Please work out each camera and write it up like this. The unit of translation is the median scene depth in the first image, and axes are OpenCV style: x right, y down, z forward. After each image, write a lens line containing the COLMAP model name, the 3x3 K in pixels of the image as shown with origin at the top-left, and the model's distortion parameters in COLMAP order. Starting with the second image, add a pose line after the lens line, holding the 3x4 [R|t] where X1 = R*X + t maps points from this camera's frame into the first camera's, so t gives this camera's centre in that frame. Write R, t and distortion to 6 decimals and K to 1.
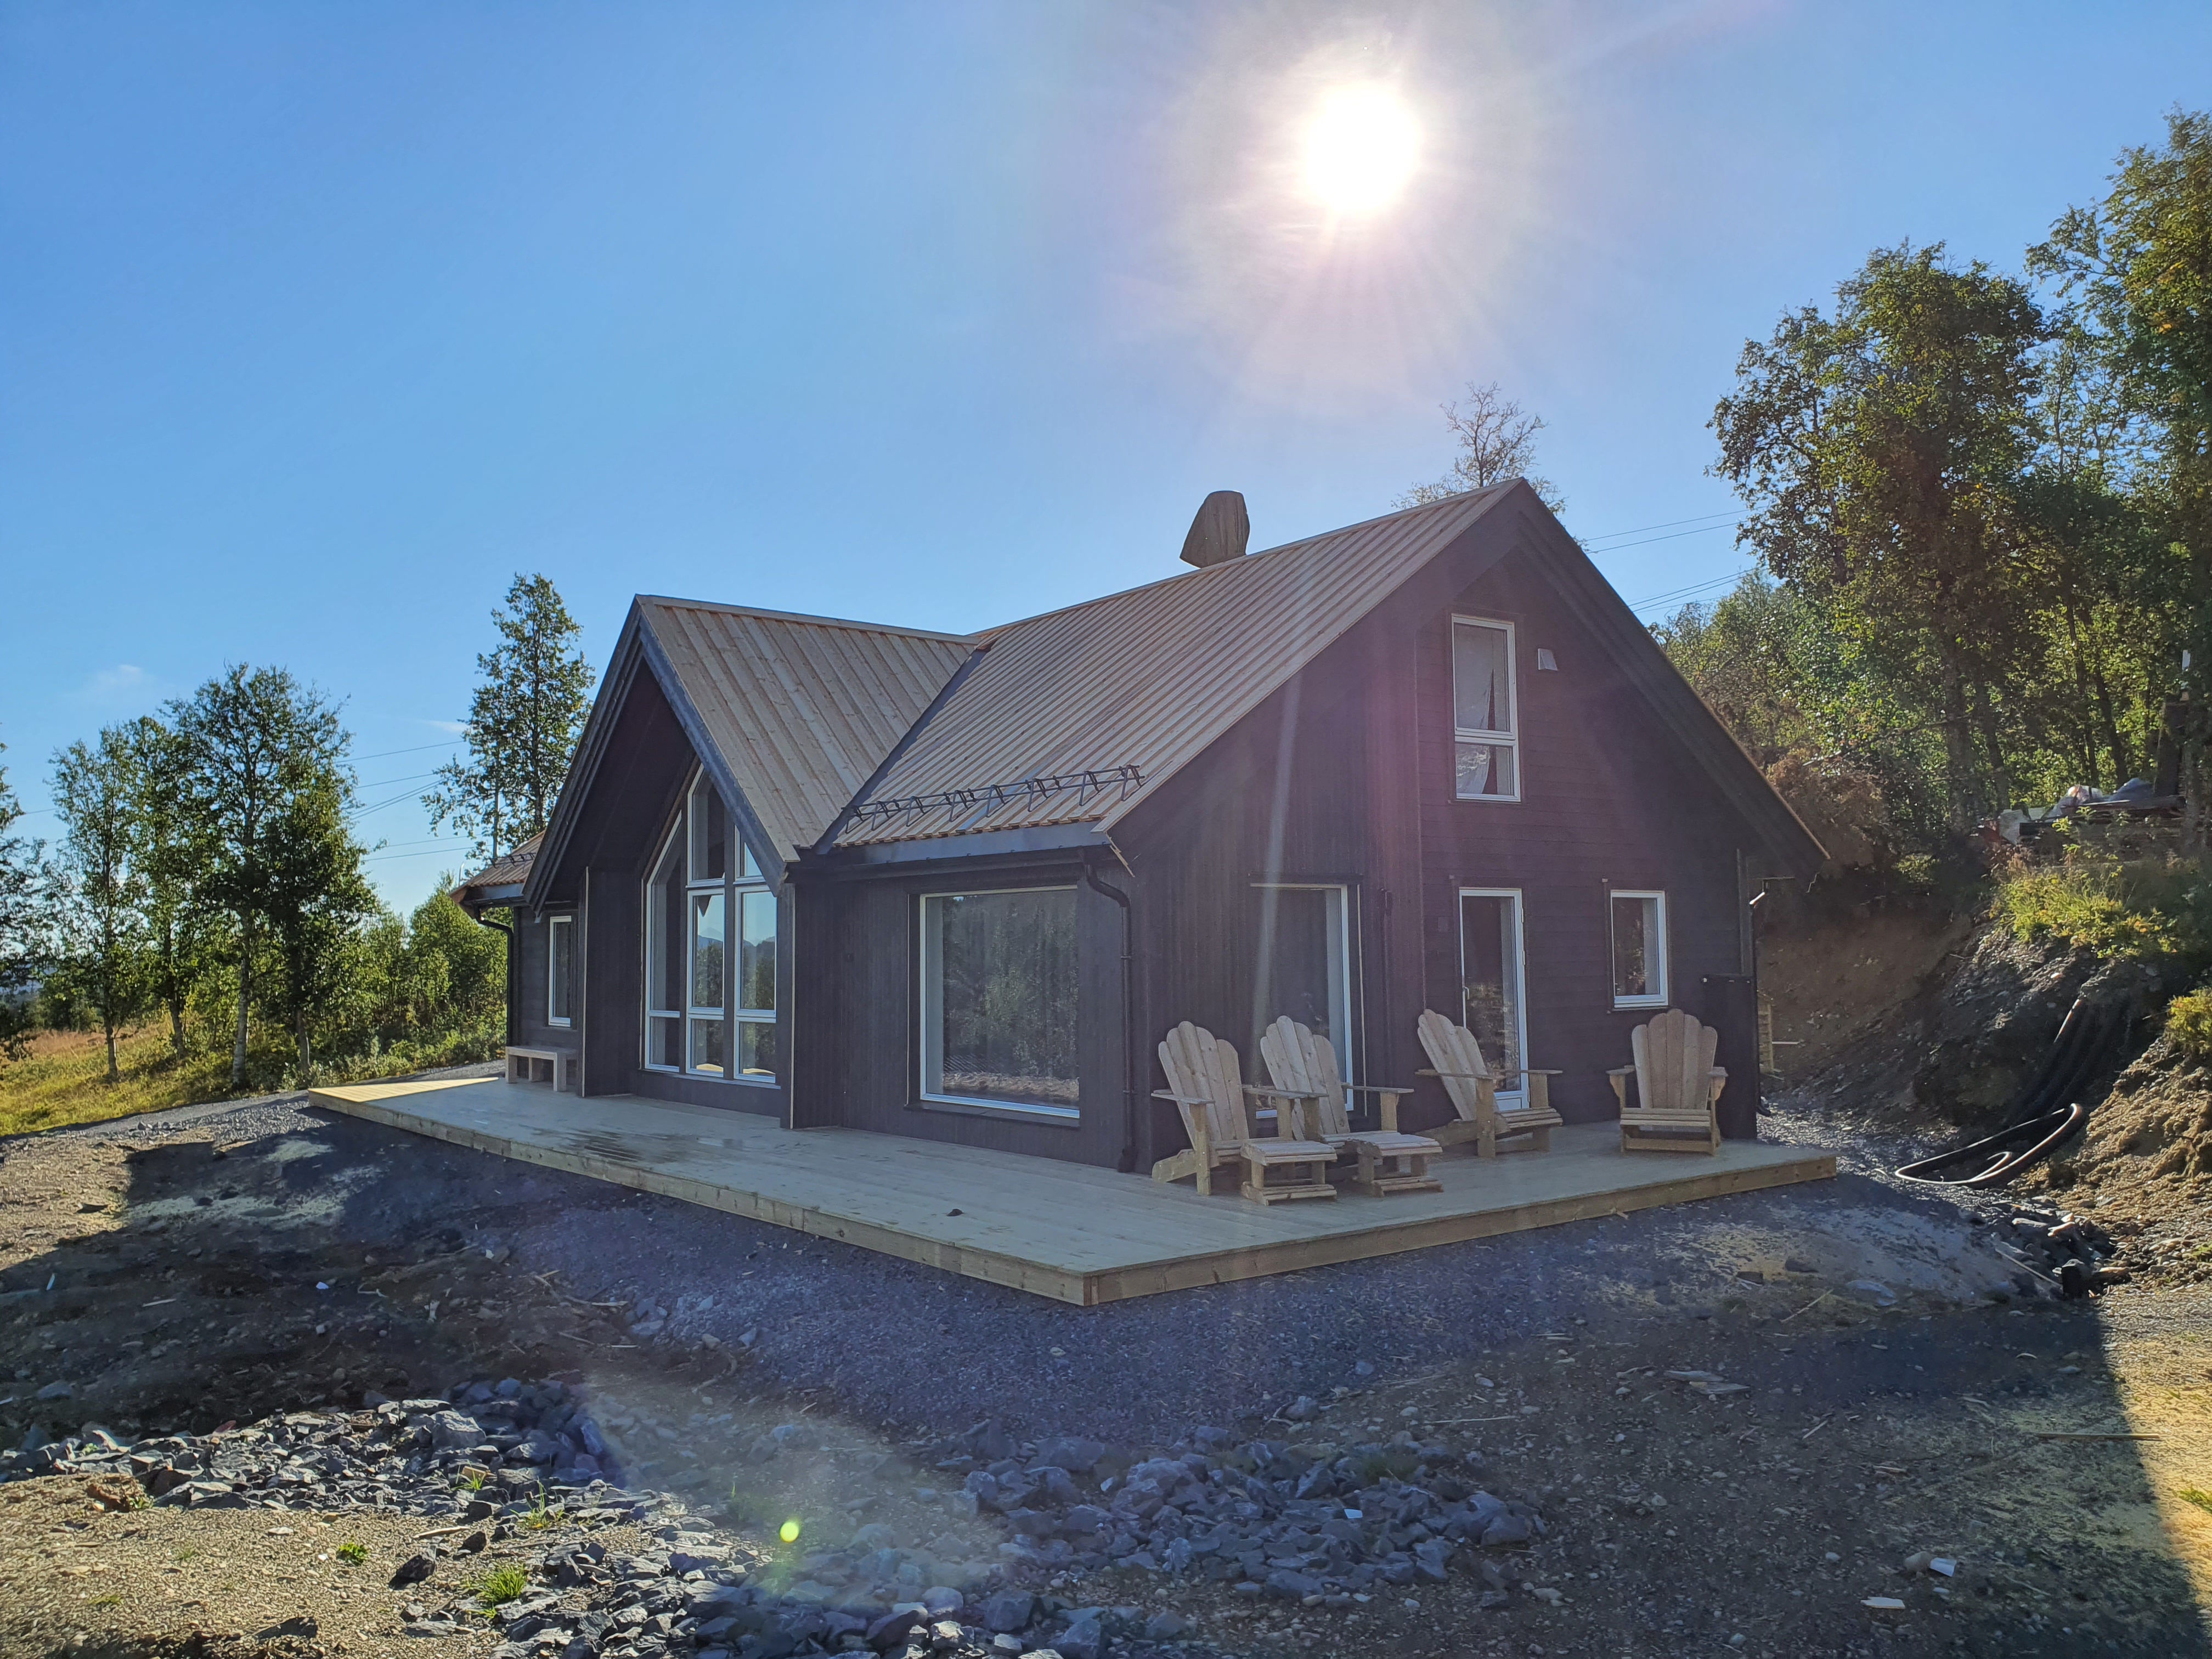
lens RADIAL K [[1679.4, 0, 1115.4], [0, 1679.4, 830.4], [0, 0, 1]] dist [-0.026315, 0.000409]
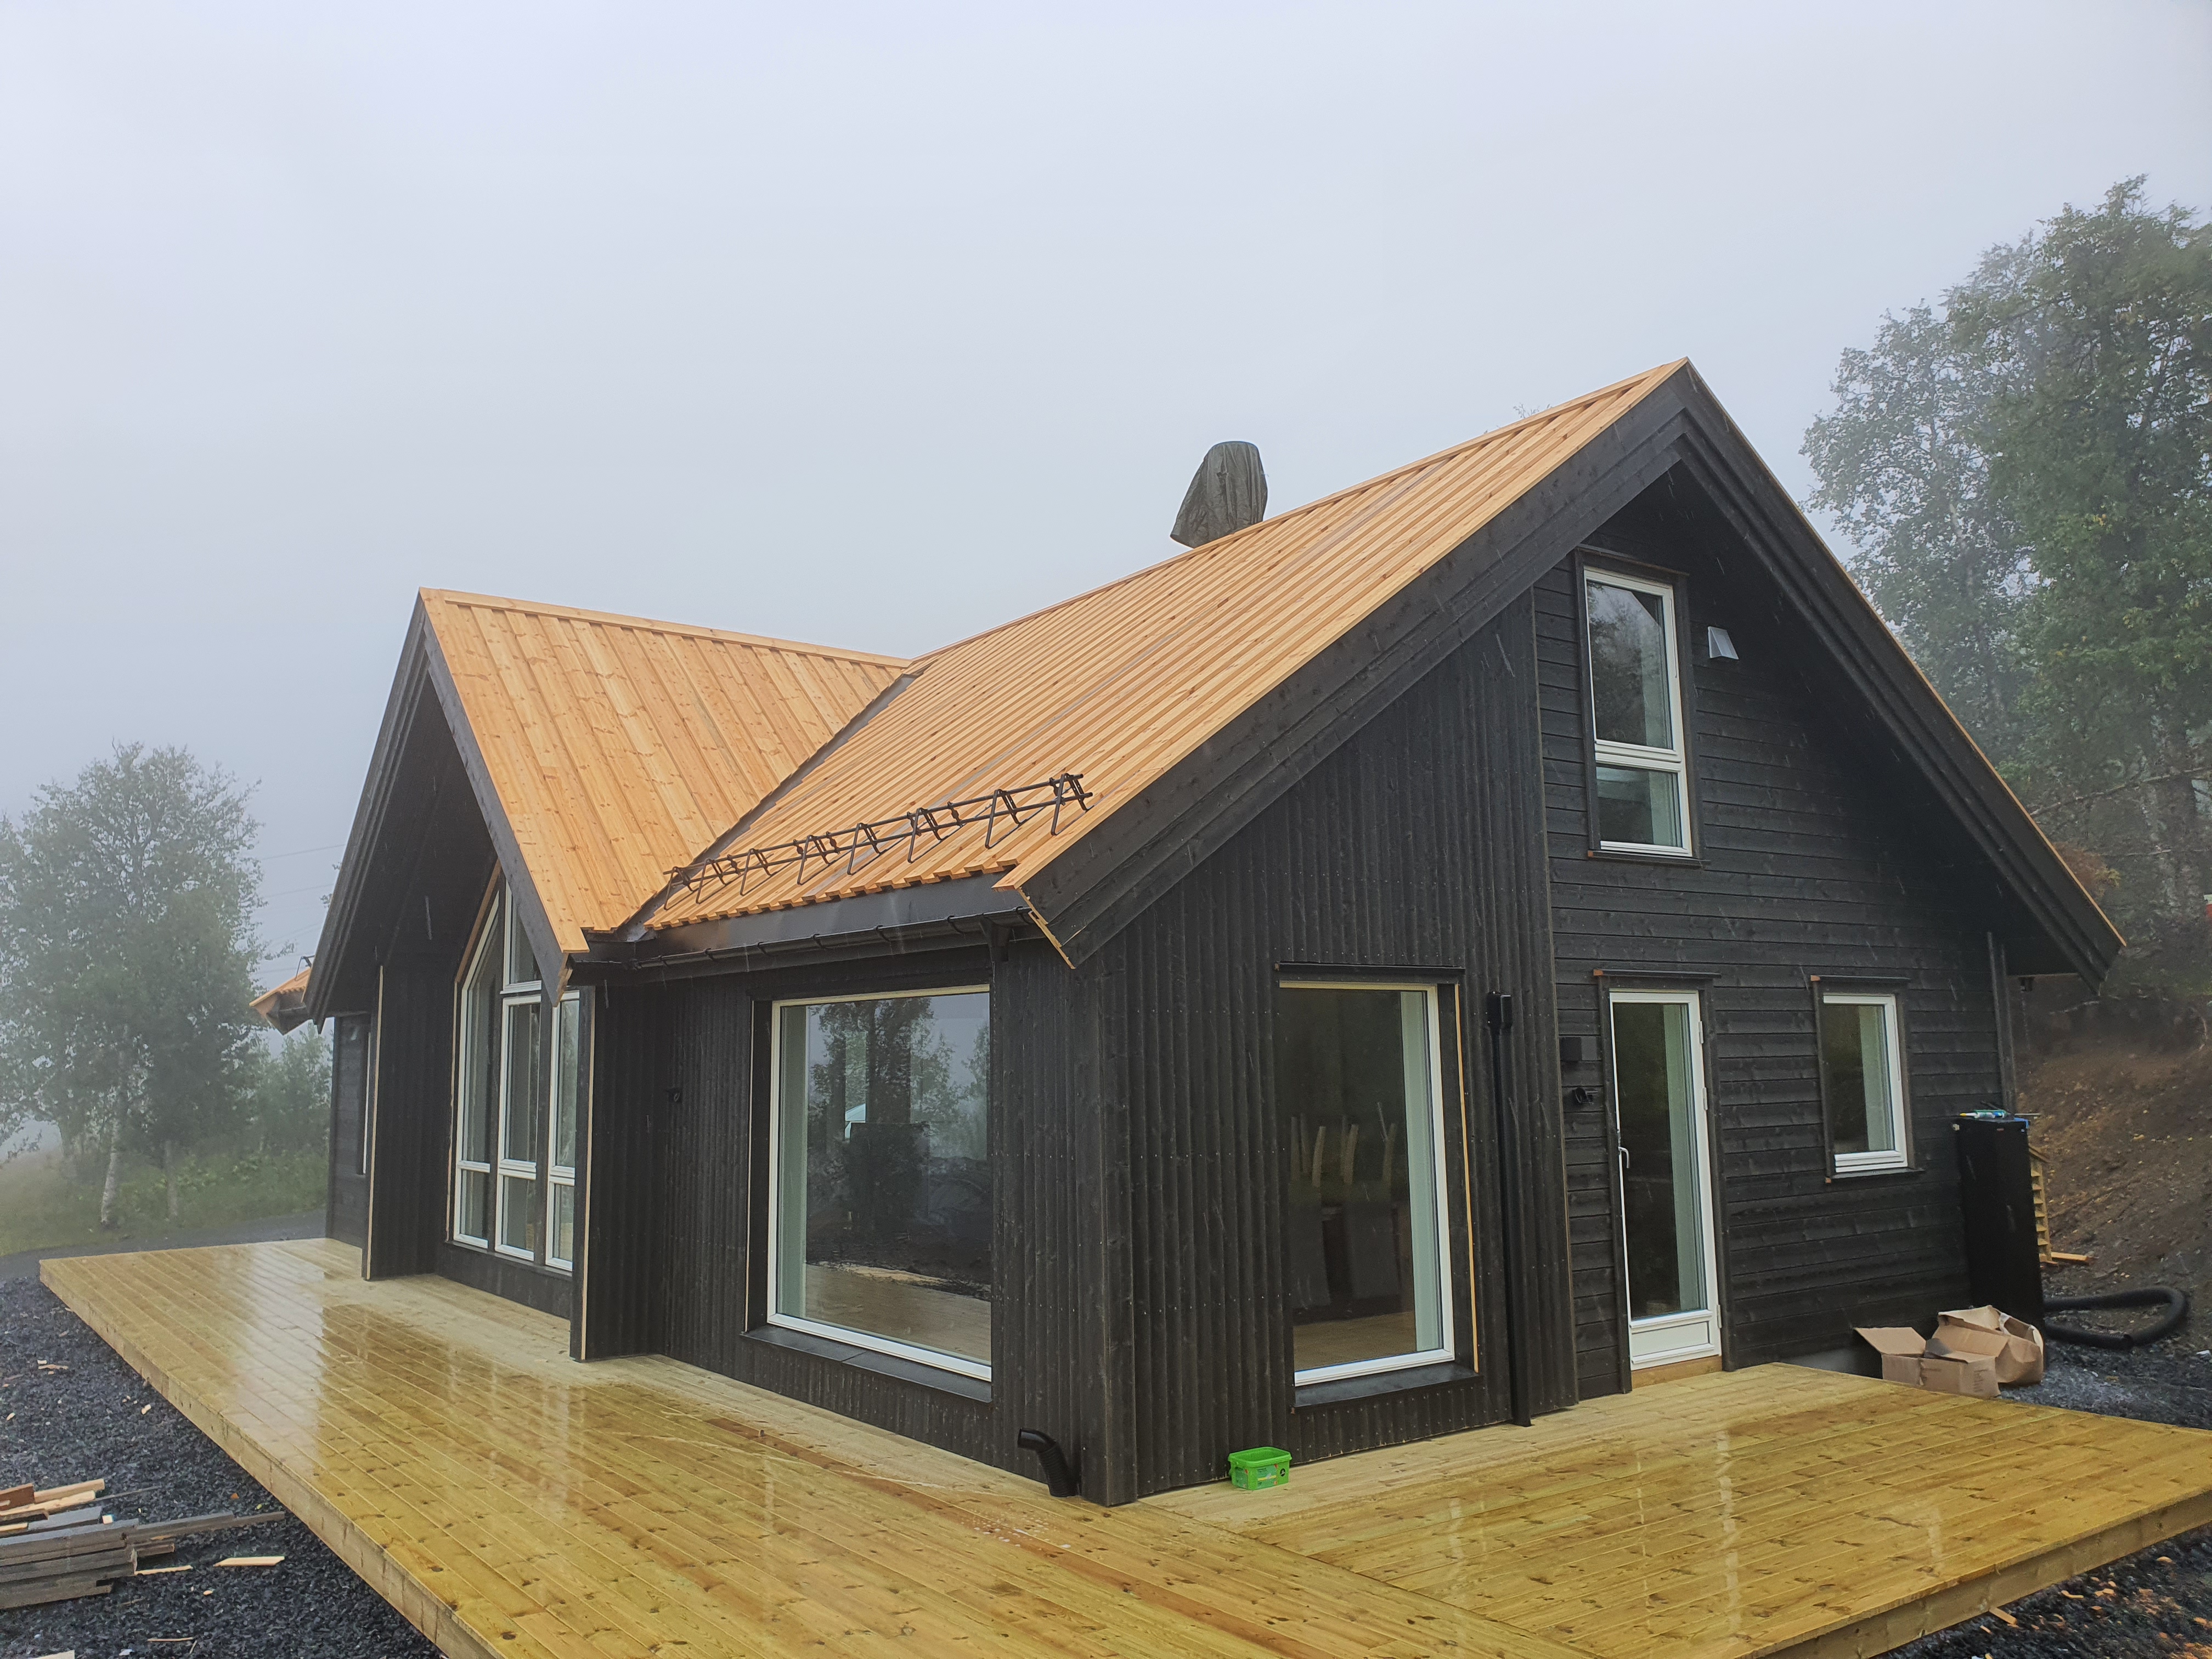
lens RADIAL K [[1679.4, 0, 1089.0], [0, 1679.4, 825.3], [0, 0, 1]] dist [-0.026315, 0.000409]
pose [[0.999679, -0.004424, -0.024965, 0.020528], [0.002717, 0.997680, -0.068028, 0.011972], [0.025208, 0.067939, 0.997371, 0.290051]]
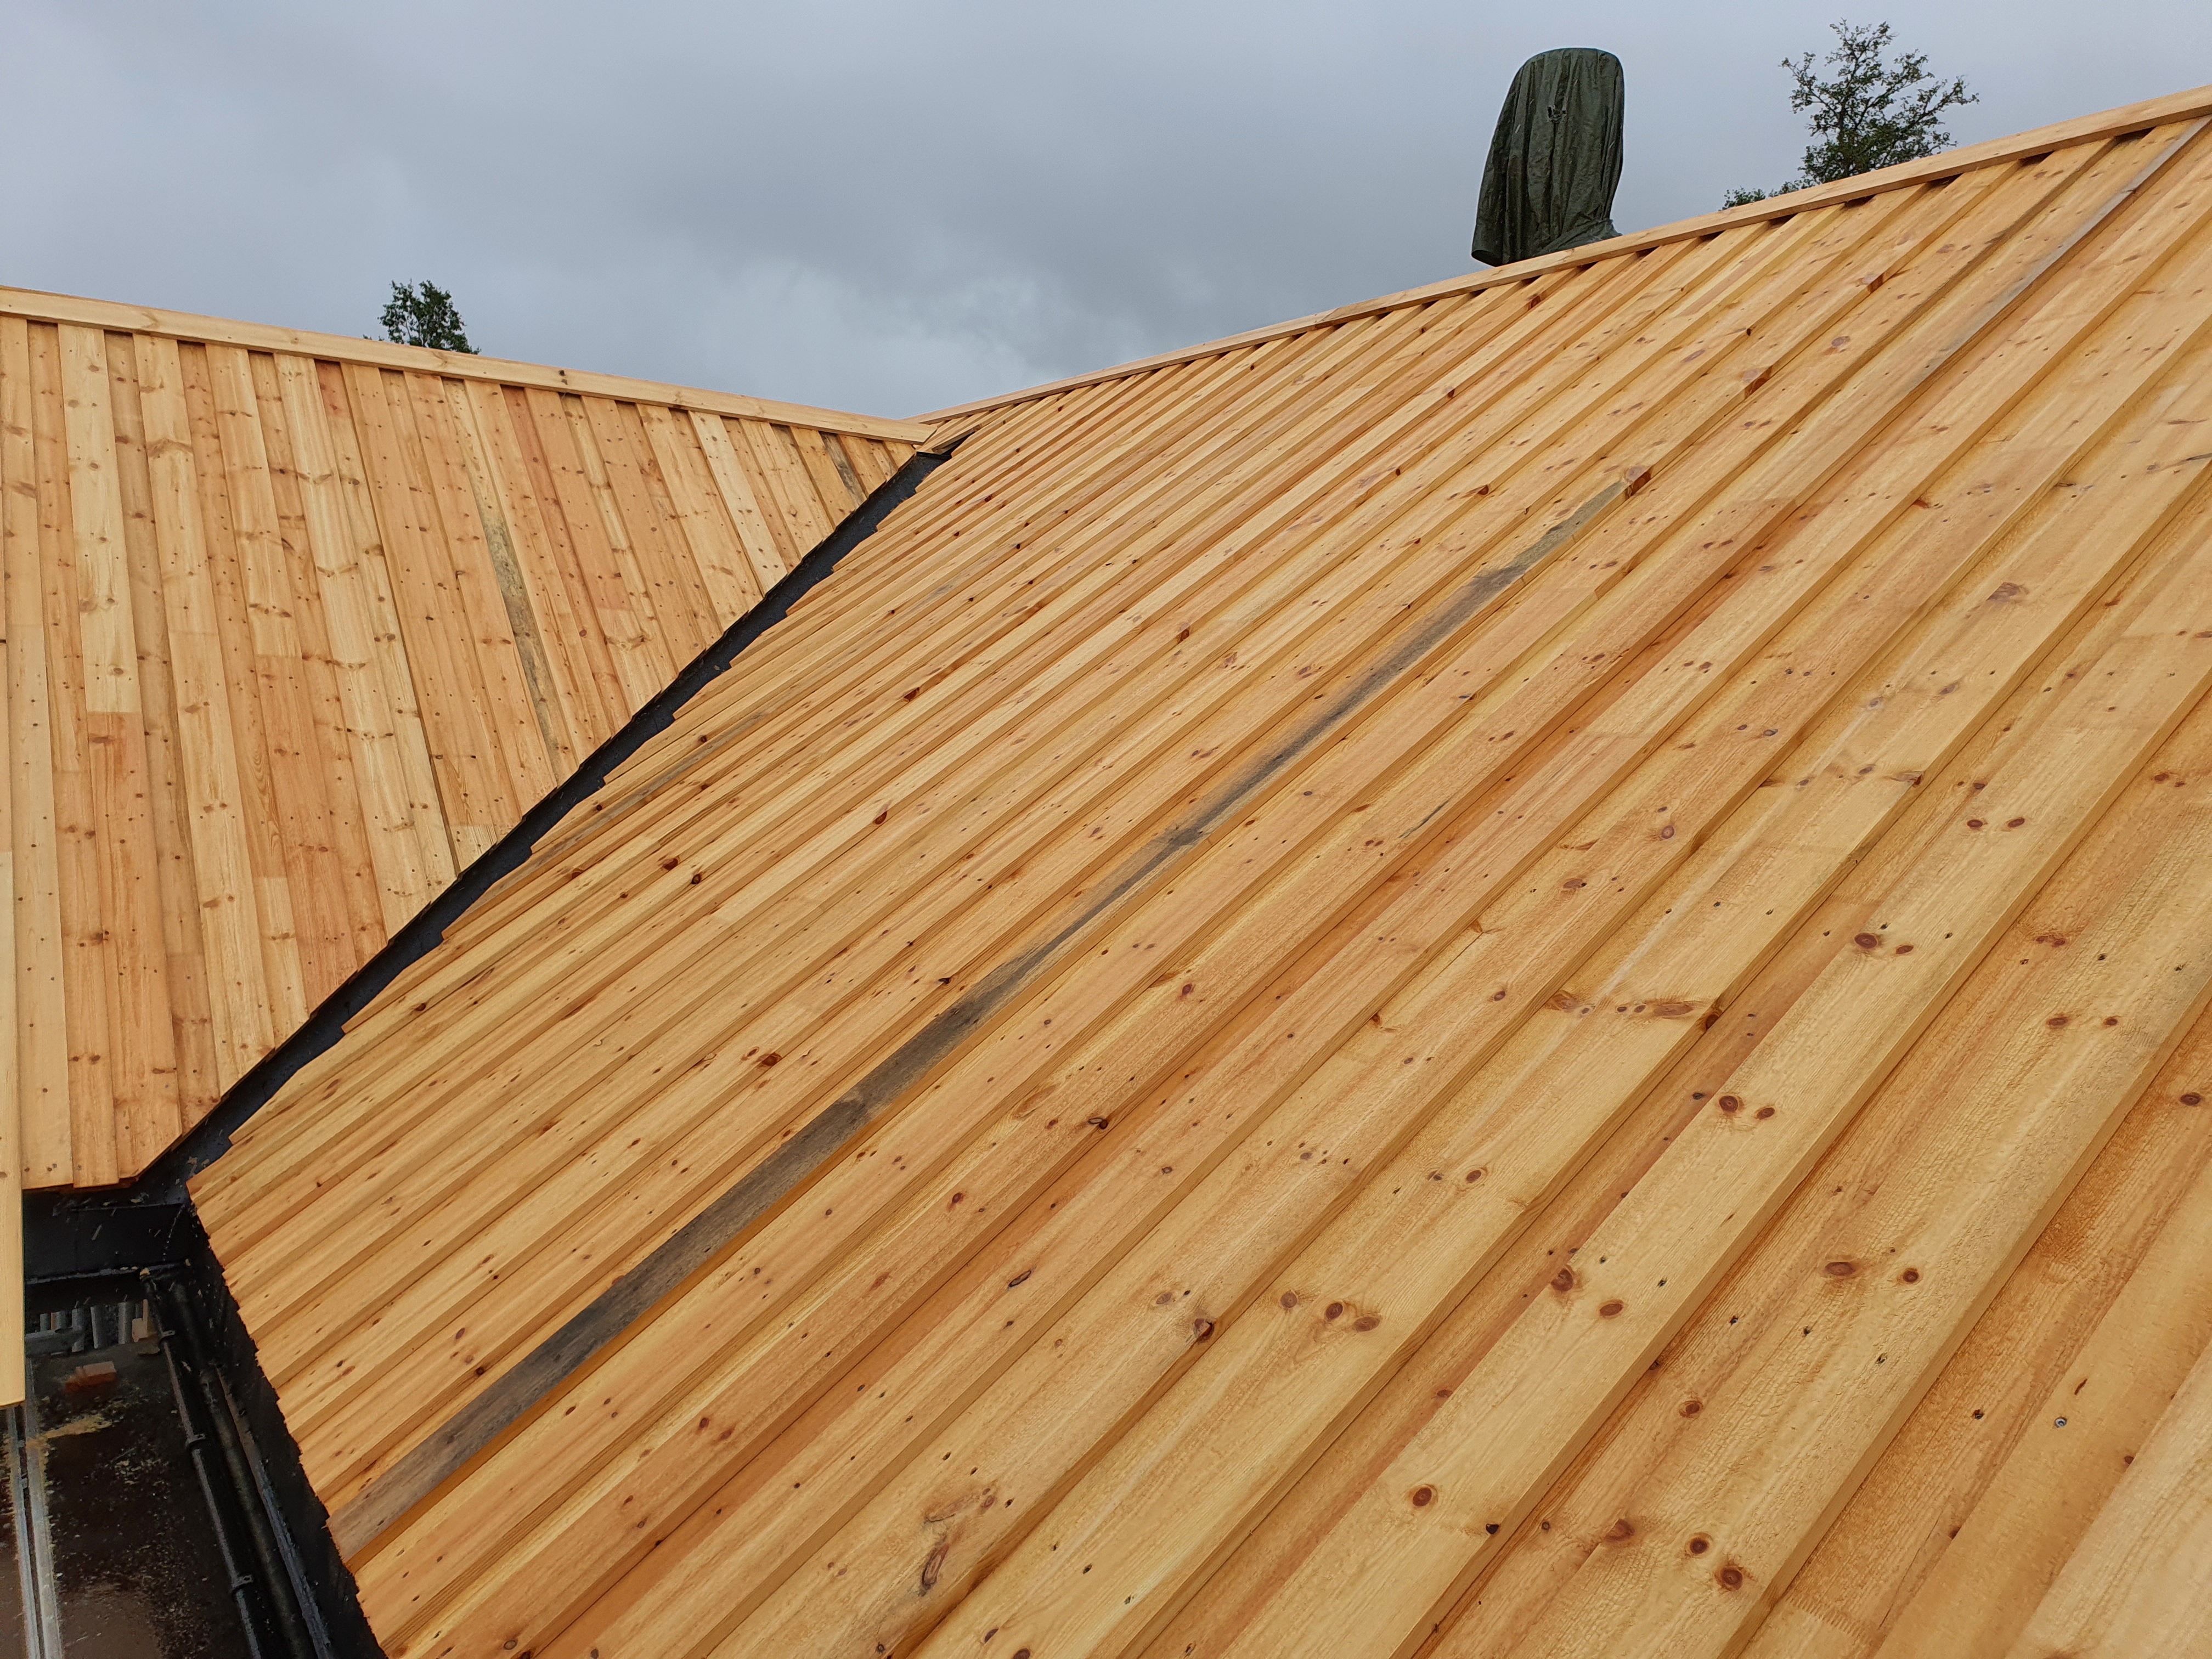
lens RADIAL K [[1679.4, 0, 1096.0], [0, 1679.4, 835.0], [0, 0, 1]] dist [-0.026315, 0.000409]
pose [[0.995281, 0.063093, -0.073717, 0.001024], [-0.051958, 0.988176, 0.144250, -0.085507], [0.081946, -0.139739, 0.986792, 0.634658]]
